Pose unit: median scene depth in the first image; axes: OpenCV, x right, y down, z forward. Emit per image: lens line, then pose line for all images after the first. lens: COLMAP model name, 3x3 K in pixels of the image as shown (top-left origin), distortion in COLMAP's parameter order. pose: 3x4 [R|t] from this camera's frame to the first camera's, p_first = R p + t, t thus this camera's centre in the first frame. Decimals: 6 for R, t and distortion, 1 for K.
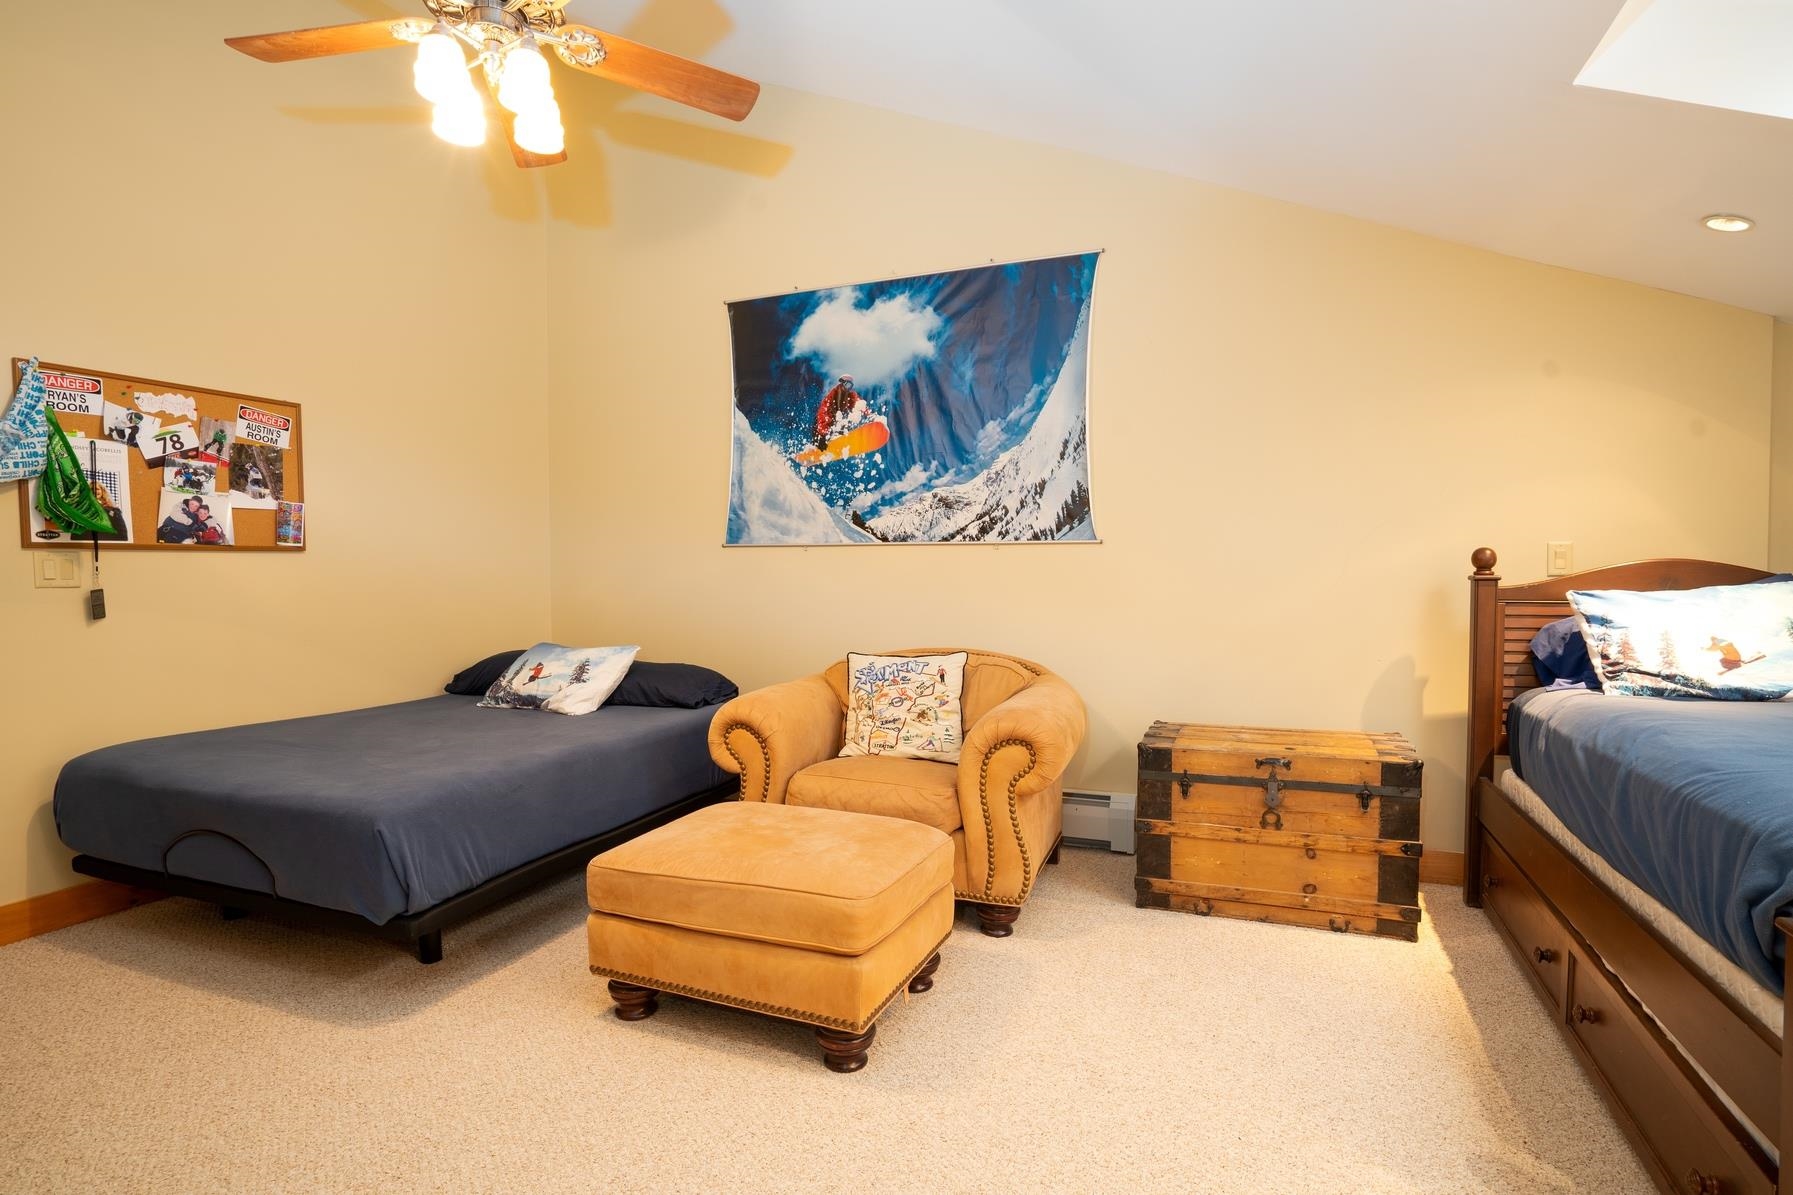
lens RADIAL K [[906.6, 0, 901.9], [0, 906.6, 596.0], [0, 0, 1]] dist [-0.041685, 0.006514]
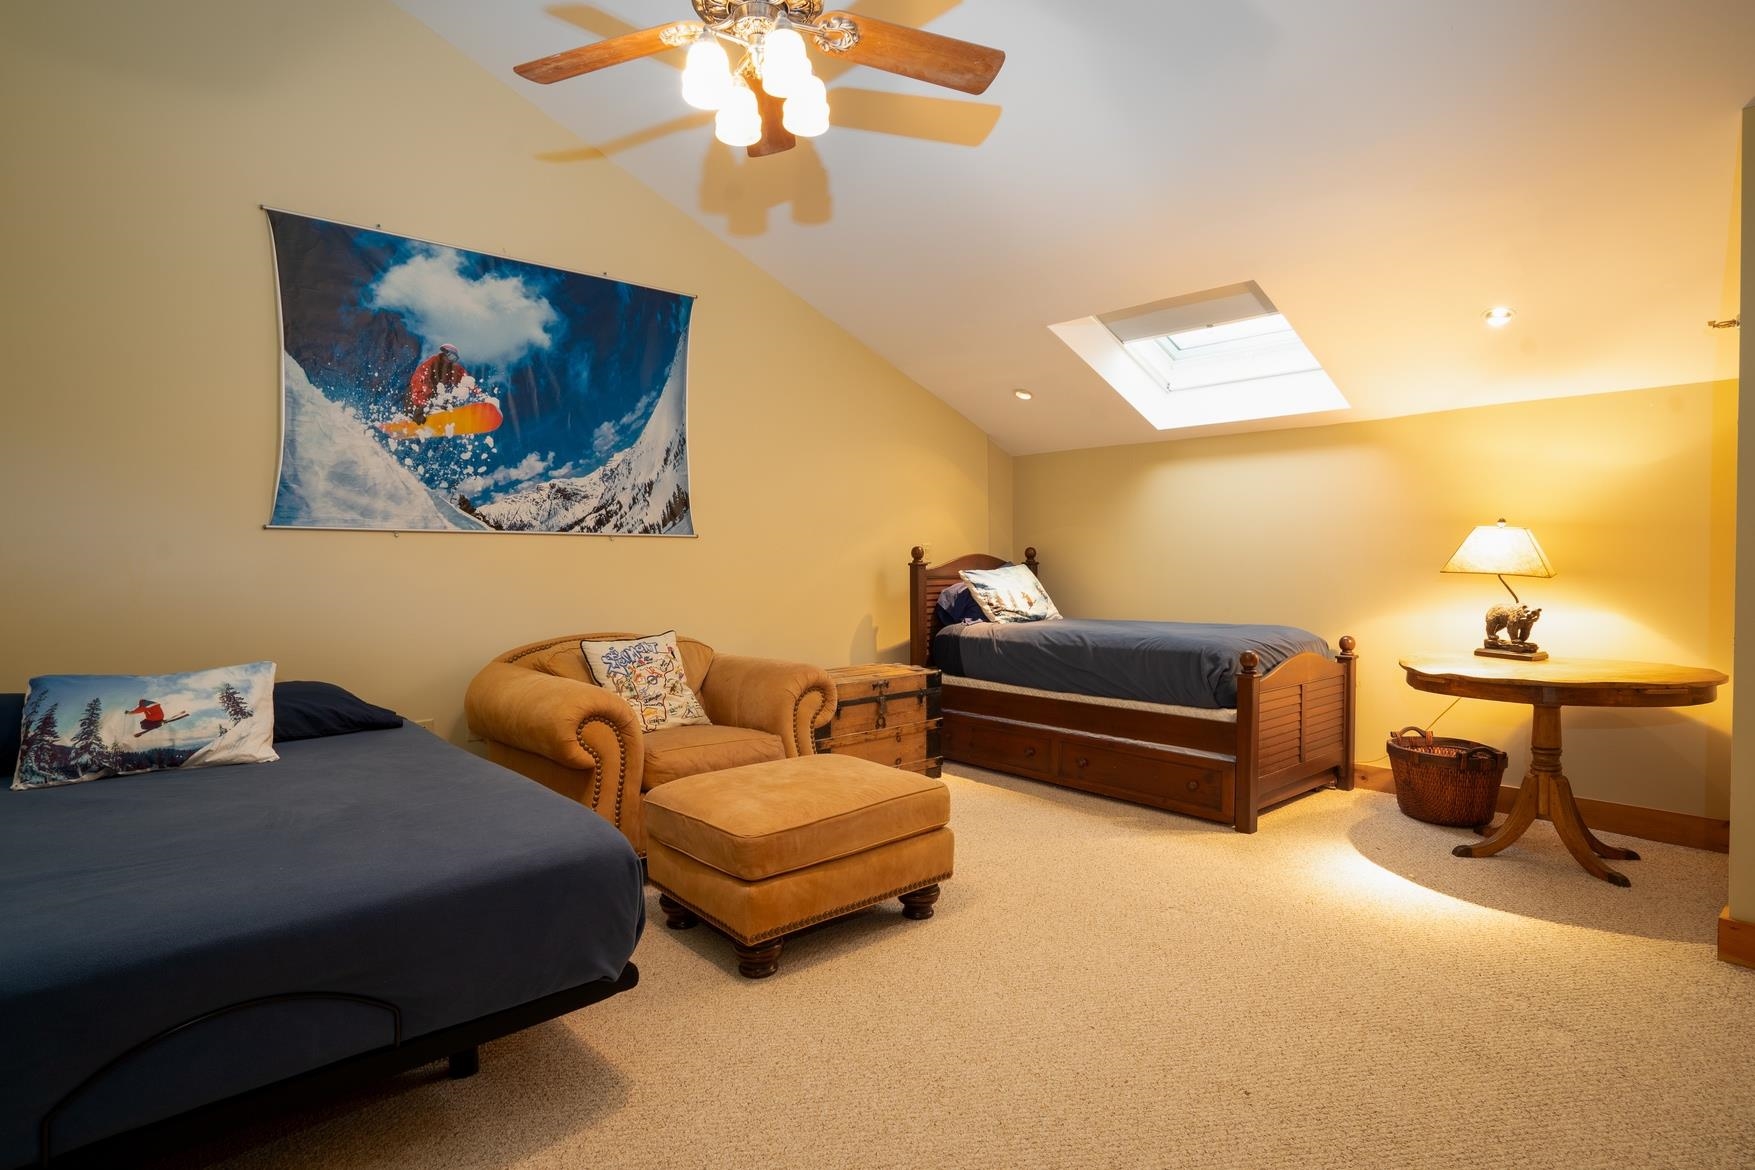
lens RADIAL K [[887.4, 0, 885.0], [0, 887.4, 579.6], [0, 0, 1]] dist [-0.041685, 0.006514]
pose [[0.445545, -0.016367, 0.895110, -0.718376], [0.029679, 0.999553, 0.003504, 0.001293], [-0.894768, 0.025005, 0.445832, 0.242381]]
